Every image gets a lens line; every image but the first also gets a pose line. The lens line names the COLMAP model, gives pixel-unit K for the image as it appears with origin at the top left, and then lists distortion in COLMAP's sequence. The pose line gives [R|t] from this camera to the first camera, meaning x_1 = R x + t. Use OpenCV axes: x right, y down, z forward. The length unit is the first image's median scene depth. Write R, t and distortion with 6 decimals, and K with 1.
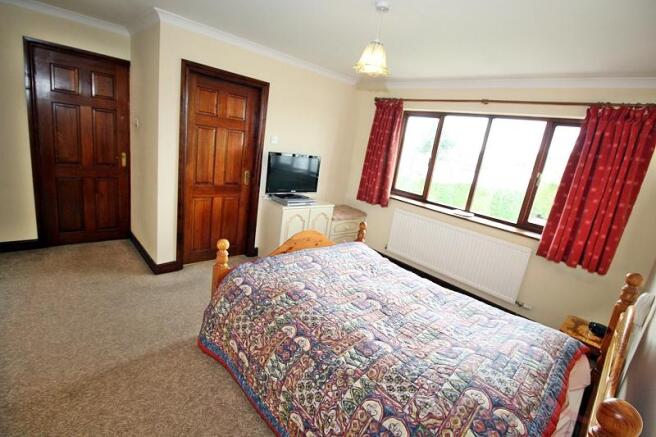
lens RADIAL K [[305.3, 0, 331.0], [0, 305.3, 216.8], [0, 0, 1]] dist [-0.003357, -0.008794]
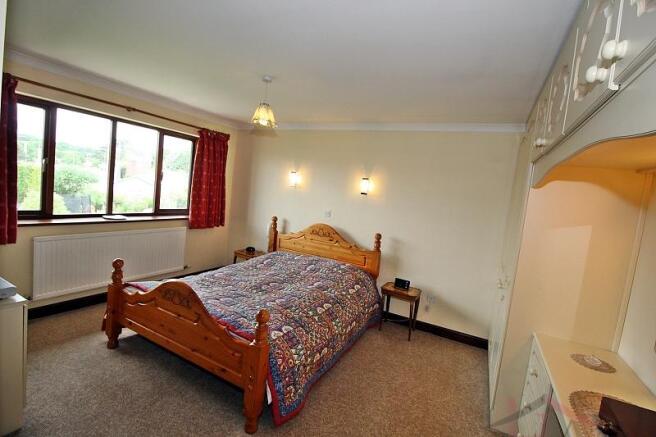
lens RADIAL K [[305.3, 0, 327.6], [0, 305.3, 216.9], [0, 0, 1]] dist [-0.003357, -0.008794]
pose [[-0.309231, -0.261643, 0.914286, -0.768476], [0.077512, 0.951274, 0.298444, -0.285268], [-0.947823, 0.163156, -0.273883, 0.702651]]
